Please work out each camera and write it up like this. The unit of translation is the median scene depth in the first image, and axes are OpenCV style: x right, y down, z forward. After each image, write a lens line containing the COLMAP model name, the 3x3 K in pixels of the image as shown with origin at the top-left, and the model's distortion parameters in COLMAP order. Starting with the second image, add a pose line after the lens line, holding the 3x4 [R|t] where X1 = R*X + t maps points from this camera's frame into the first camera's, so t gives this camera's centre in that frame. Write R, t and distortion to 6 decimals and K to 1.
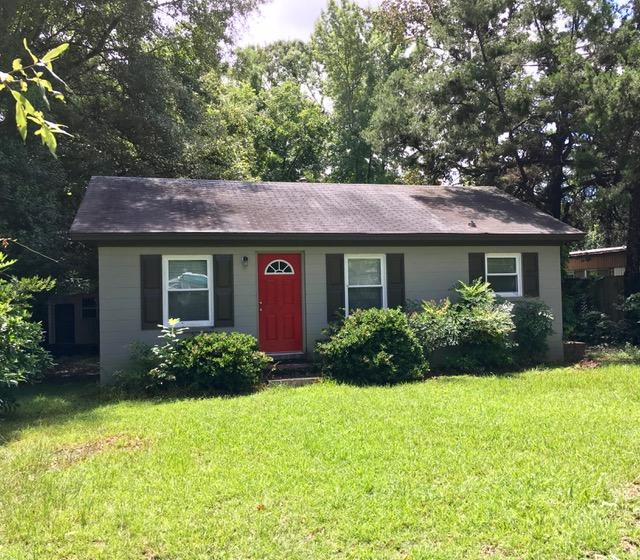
lens RADIAL K [[603.0, 0, 320.0], [0, 603.0, 280.0], [0, 0, 1]] dist [-0.003394, -0.002859]
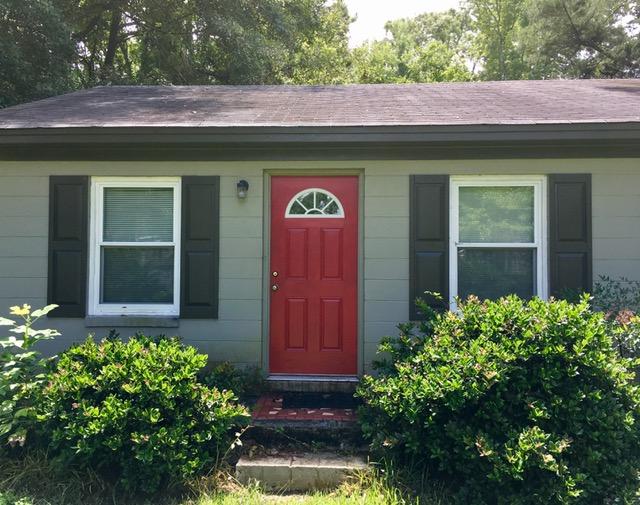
lens RADIAL K [[535.9, 0, 319.4], [0, 535.9, 243.6], [0, 0, 1]] dist [0.035692, -0.009836]
pose [[0.960875, 0.017897, -0.276403, 0.061259], [-0.022920, 0.999625, -0.014954, 0.019268], [0.276032, 0.020704, 0.960925, 0.595252]]
